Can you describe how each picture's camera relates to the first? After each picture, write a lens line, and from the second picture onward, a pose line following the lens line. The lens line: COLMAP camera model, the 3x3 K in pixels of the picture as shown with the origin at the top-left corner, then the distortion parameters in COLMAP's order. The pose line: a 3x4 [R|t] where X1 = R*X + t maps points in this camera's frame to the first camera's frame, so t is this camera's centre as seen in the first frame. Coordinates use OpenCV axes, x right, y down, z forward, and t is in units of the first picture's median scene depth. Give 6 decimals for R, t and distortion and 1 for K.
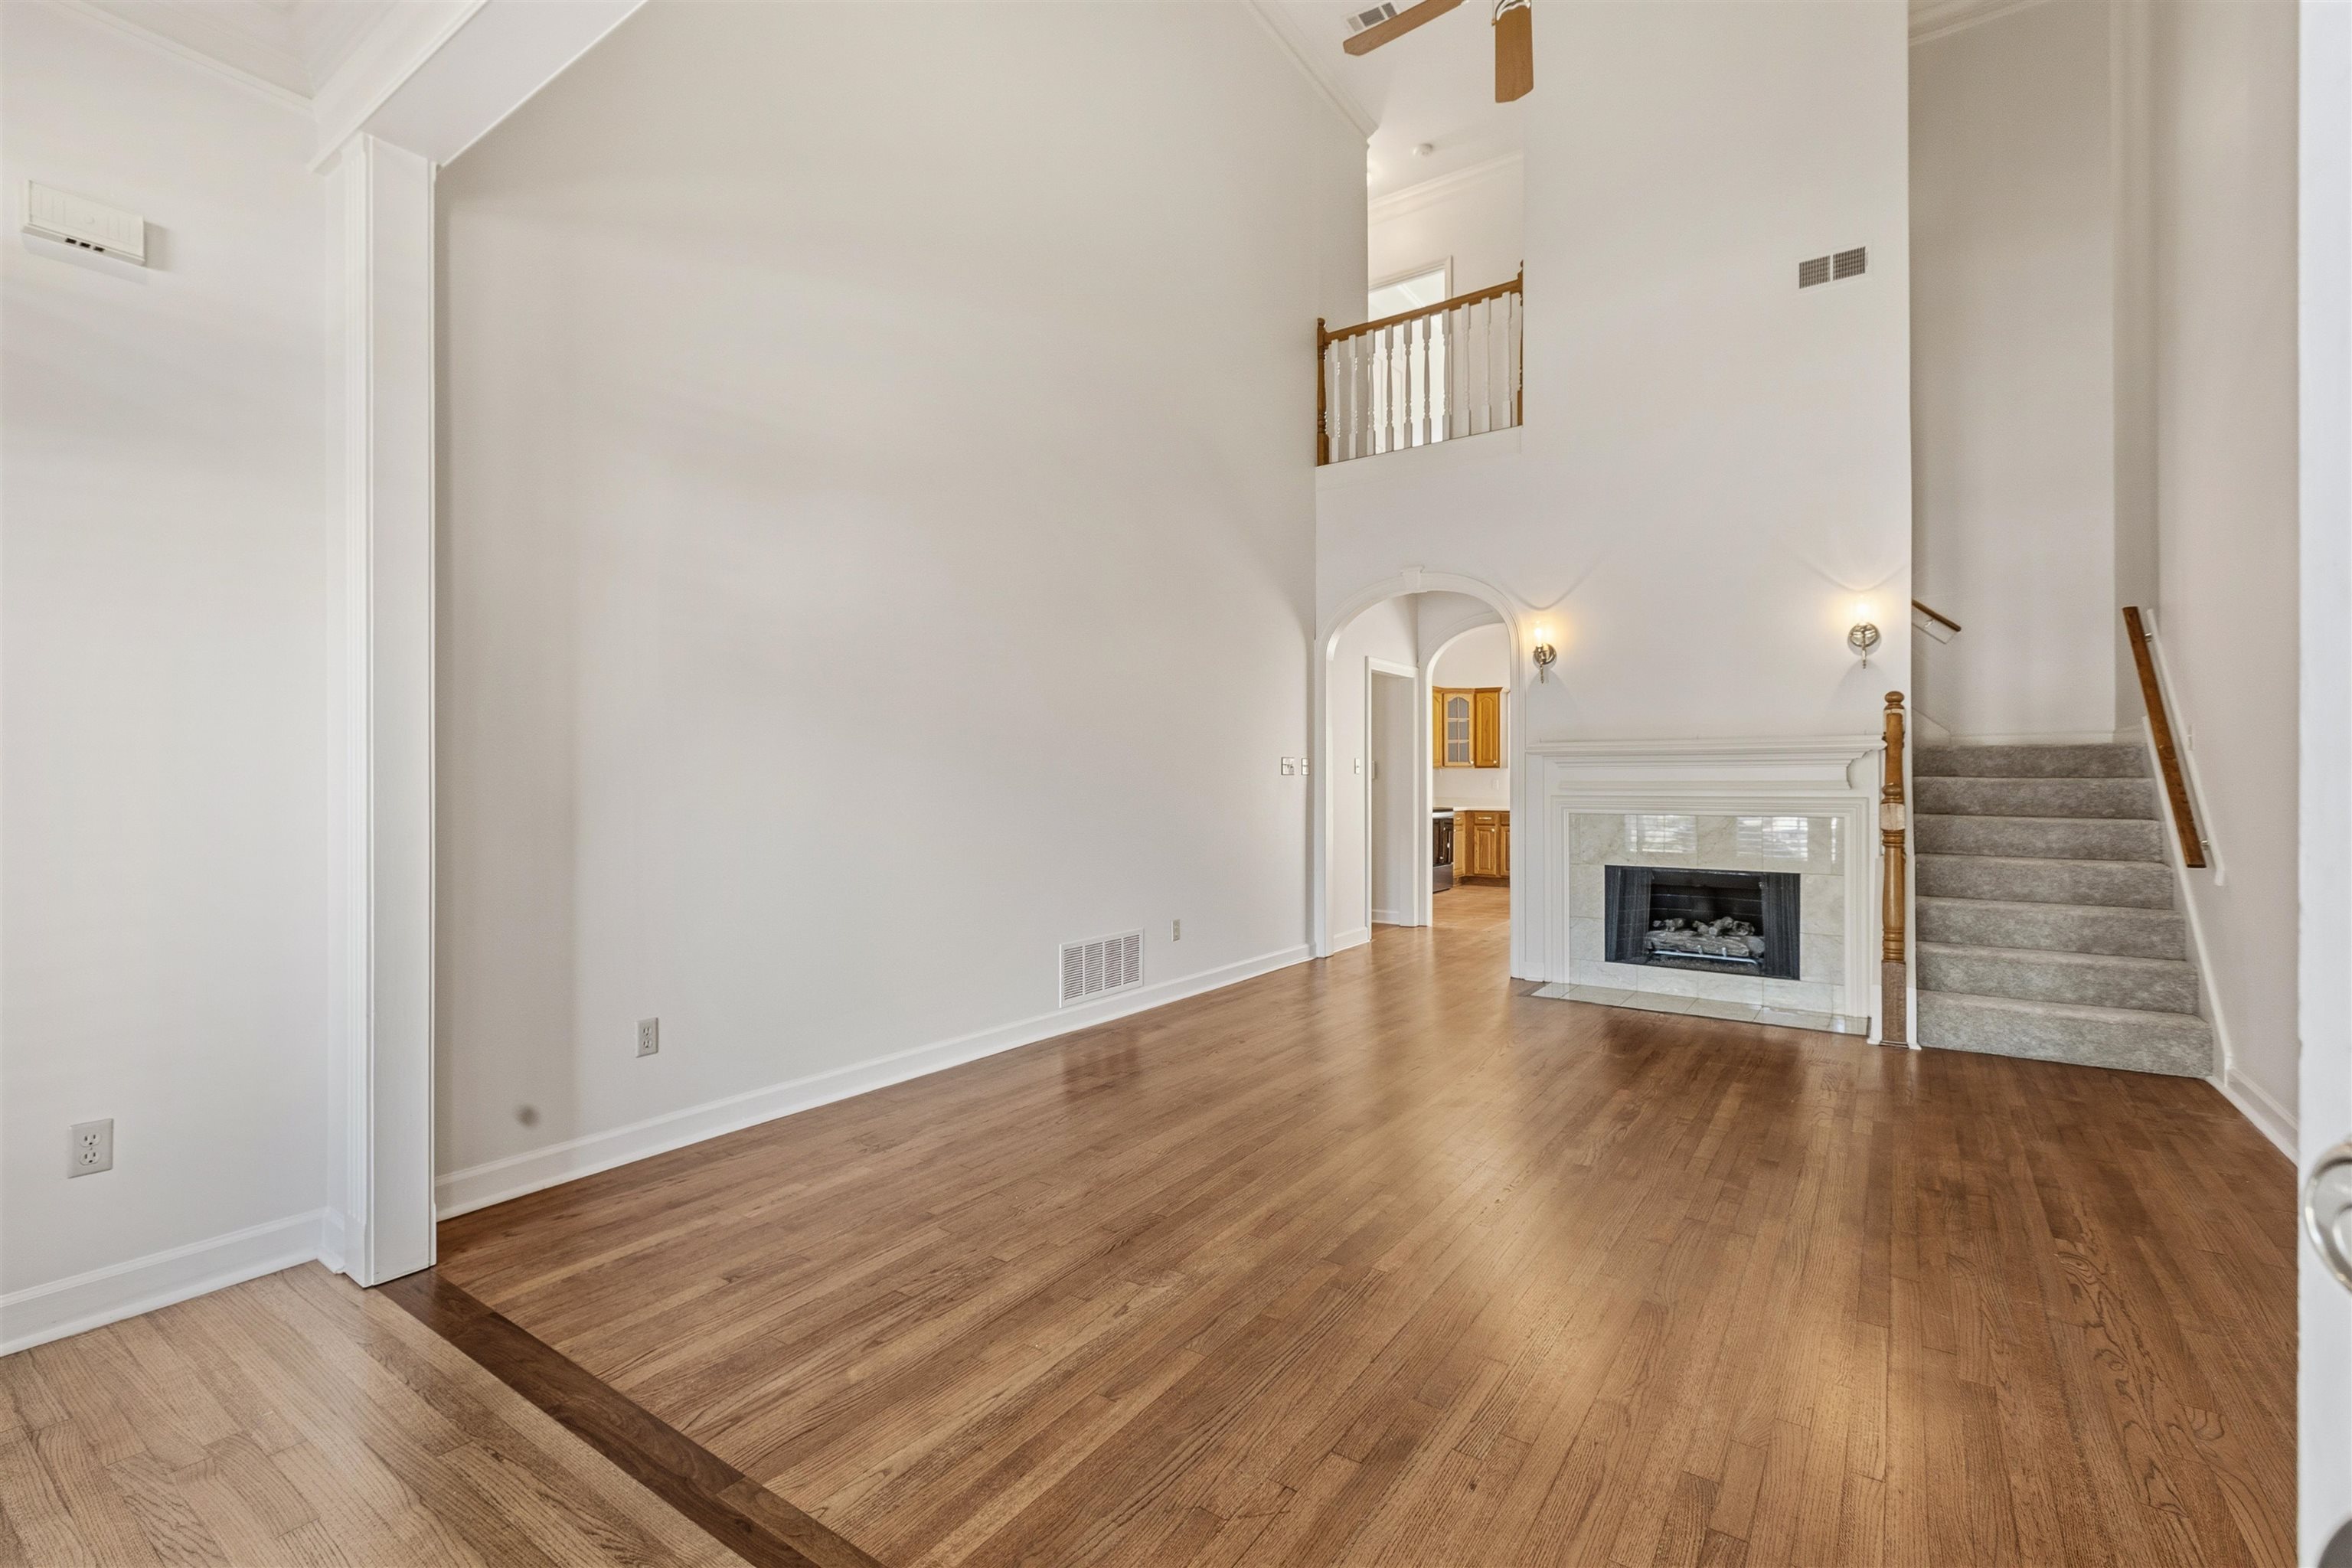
lens RADIAL K [[1057.8, 0, 1170.3], [0, 1057.8, 781.2], [0, 0, 1]] dist [-0.003426, -0.000227]
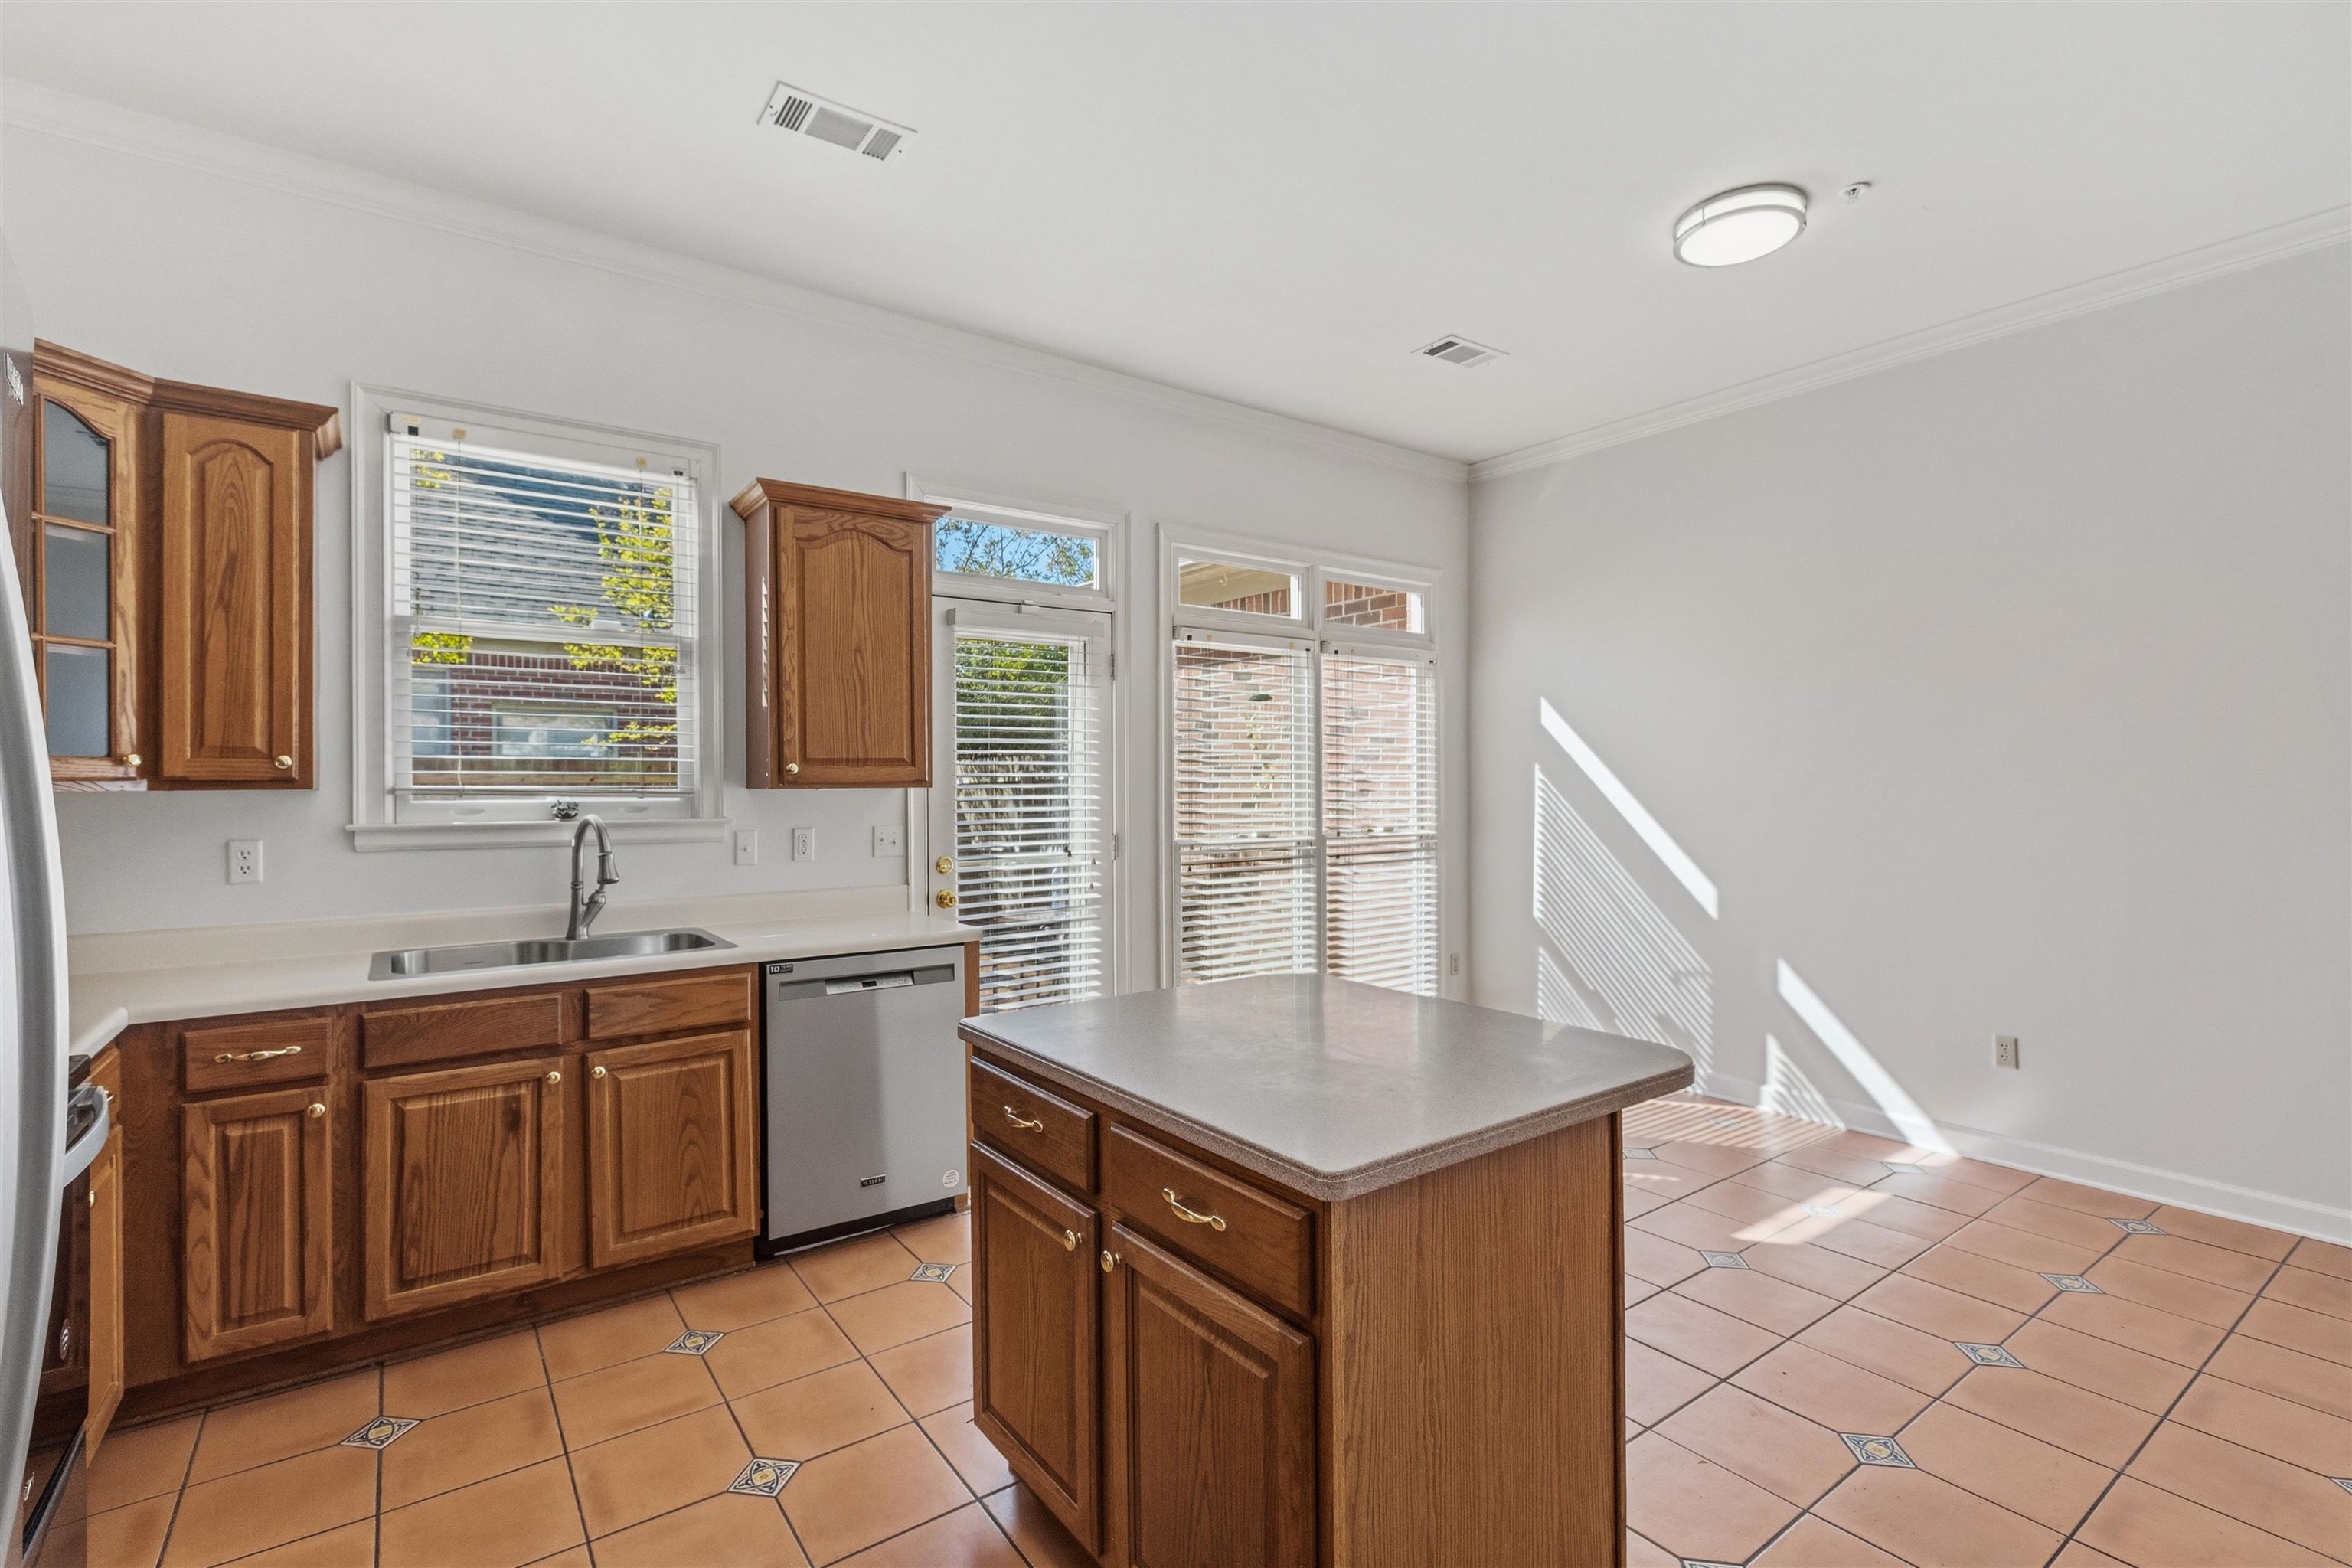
lens RADIAL K [[1057.8, 0, 1180.7], [0, 1057.8, 778.3], [0, 0, 1]] dist [-0.003426, -0.000227]
pose [[0.324433, 0.003571, 0.945902, 0.374392], [0.004300, 0.999977, -0.005250, -0.028132], [-0.945899, 0.005770, 0.324410, 1.707671]]
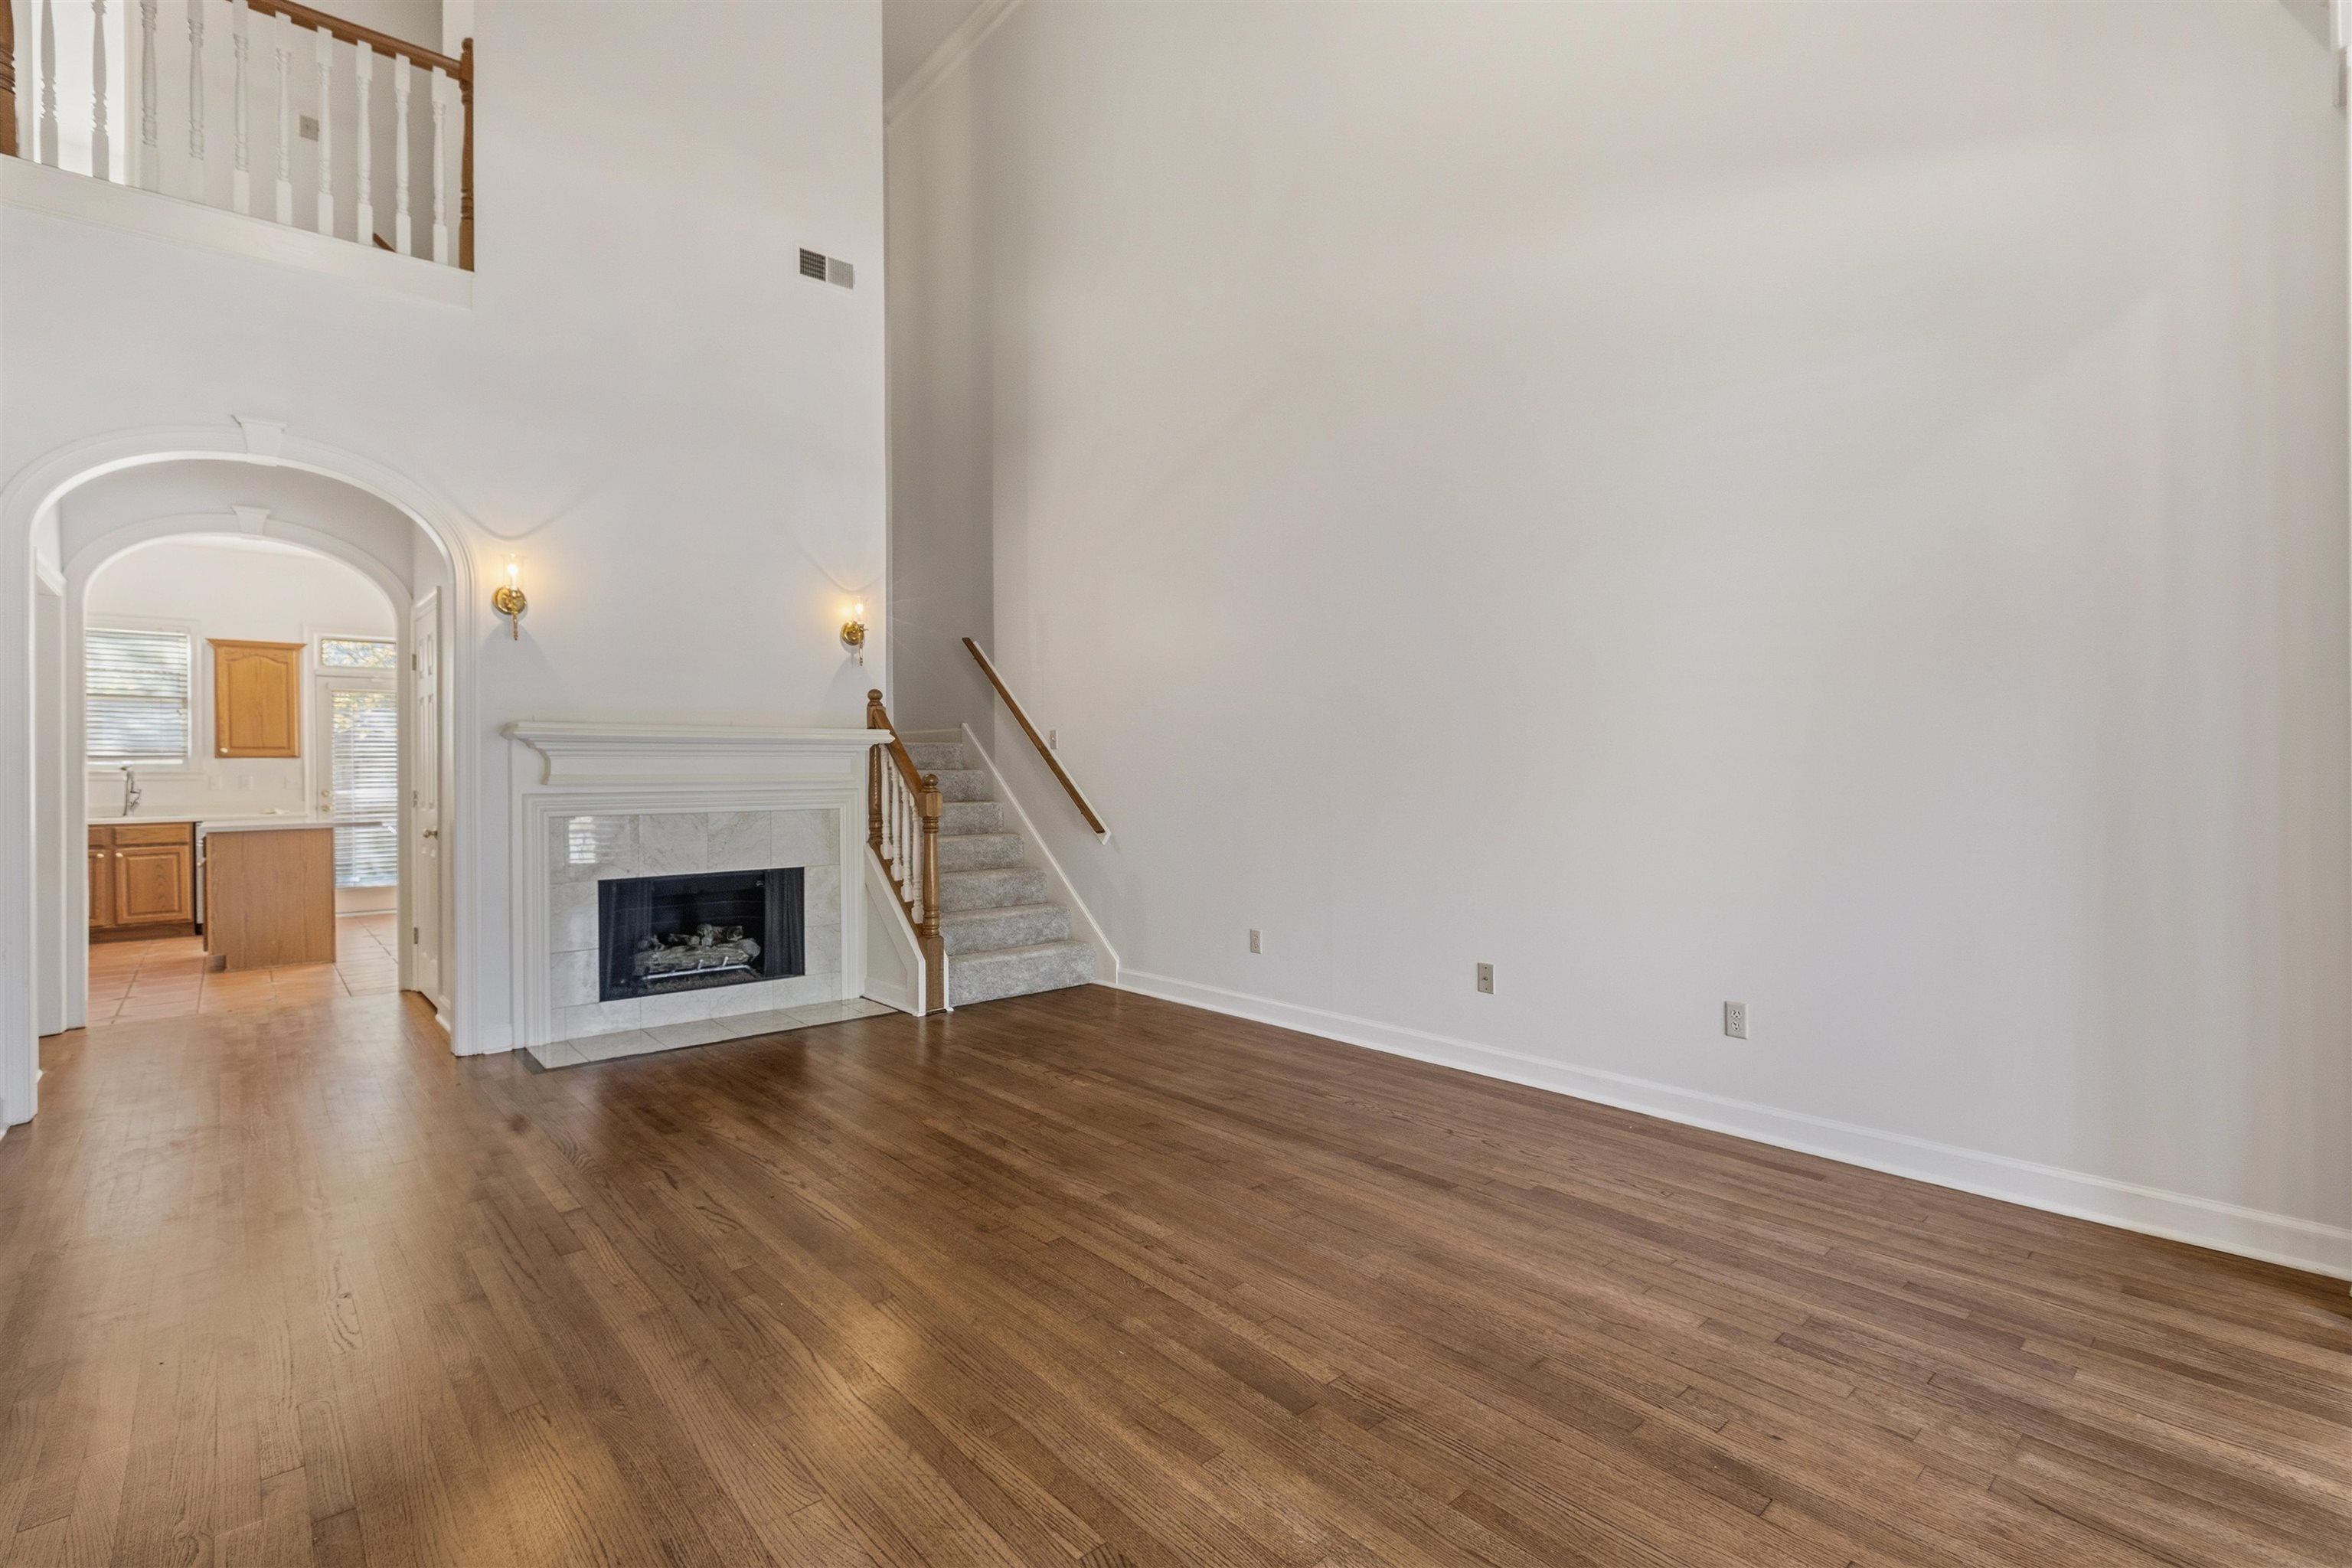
lens RADIAL K [[1057.8, 0, 1167.6], [0, 1057.8, 775.7], [0, 0, 1]] dist [-0.003426, -0.000227]
pose [[0.227456, -0.003582, 0.973782, -0.292988], [0.005461, 0.999982, 0.002403, 0.001588], [-0.973773, 0.004771, 0.227471, 0.453556]]
